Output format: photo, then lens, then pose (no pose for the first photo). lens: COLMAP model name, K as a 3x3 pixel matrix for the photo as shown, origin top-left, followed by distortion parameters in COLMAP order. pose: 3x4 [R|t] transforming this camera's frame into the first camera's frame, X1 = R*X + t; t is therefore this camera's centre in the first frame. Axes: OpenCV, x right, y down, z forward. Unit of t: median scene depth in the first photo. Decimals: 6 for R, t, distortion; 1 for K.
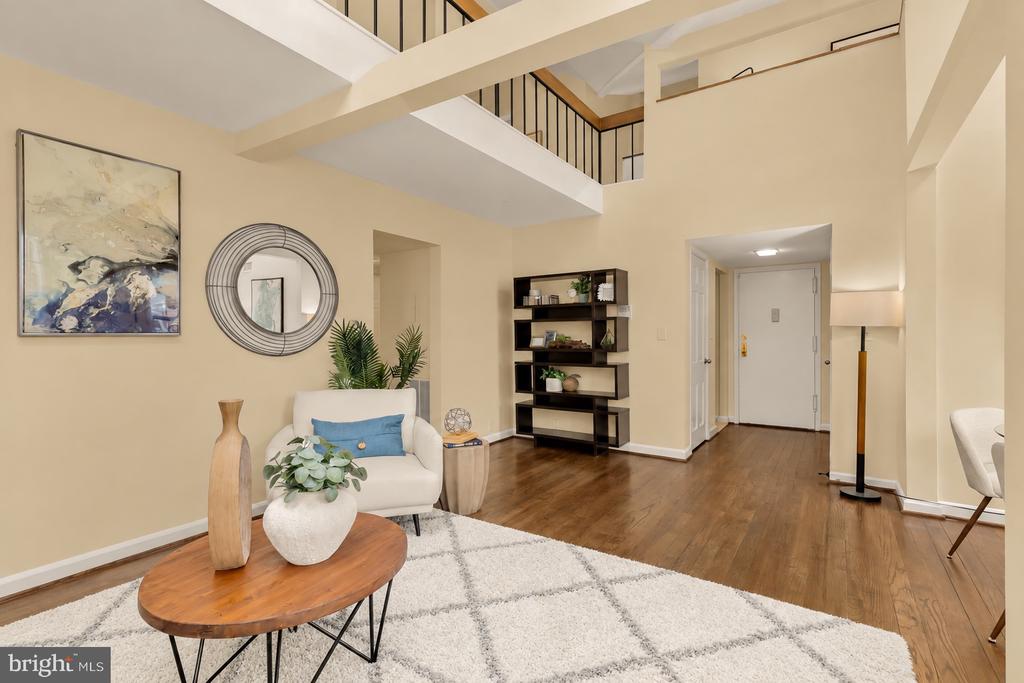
lens RADIAL K [[465.1, 0, 517.3], [0, 465.1, 340.5], [0, 0, 1]] dist [0.011443, -0.001753]
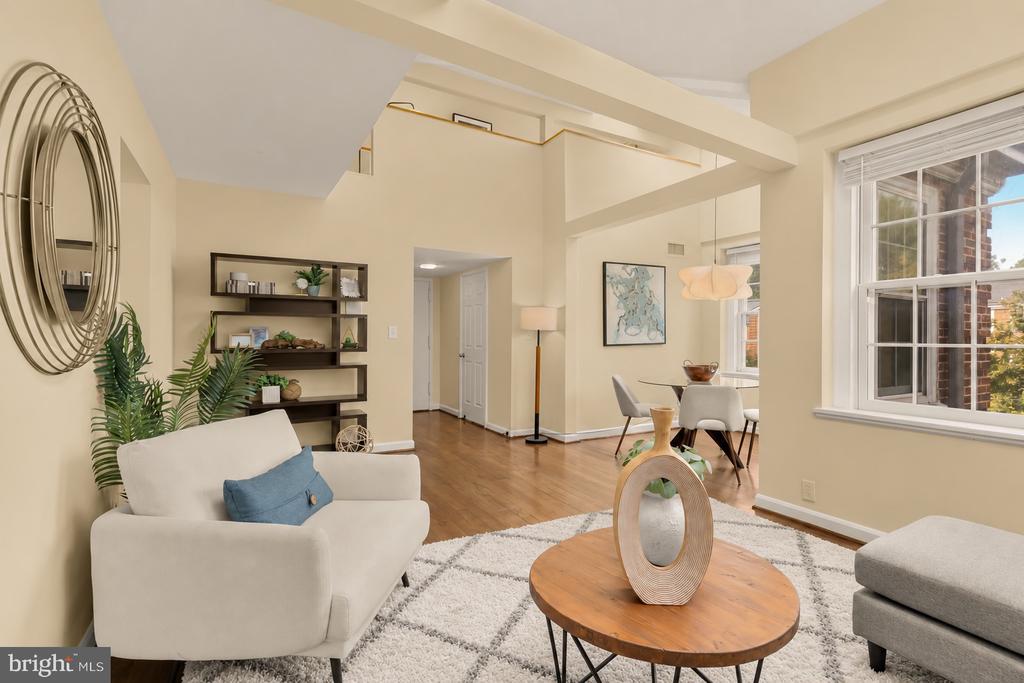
lens RADIAL K [[465.1, 0, 515.6], [0, 465.1, 338.4], [0, 0, 1]] dist [0.011443, -0.001753]
pose [[0.447932, -0.000613, 0.894068, -0.475796], [-0.002264, 0.999996, 0.001820, -0.004479], [-0.894065, -0.002839, 0.447928, 0.277857]]
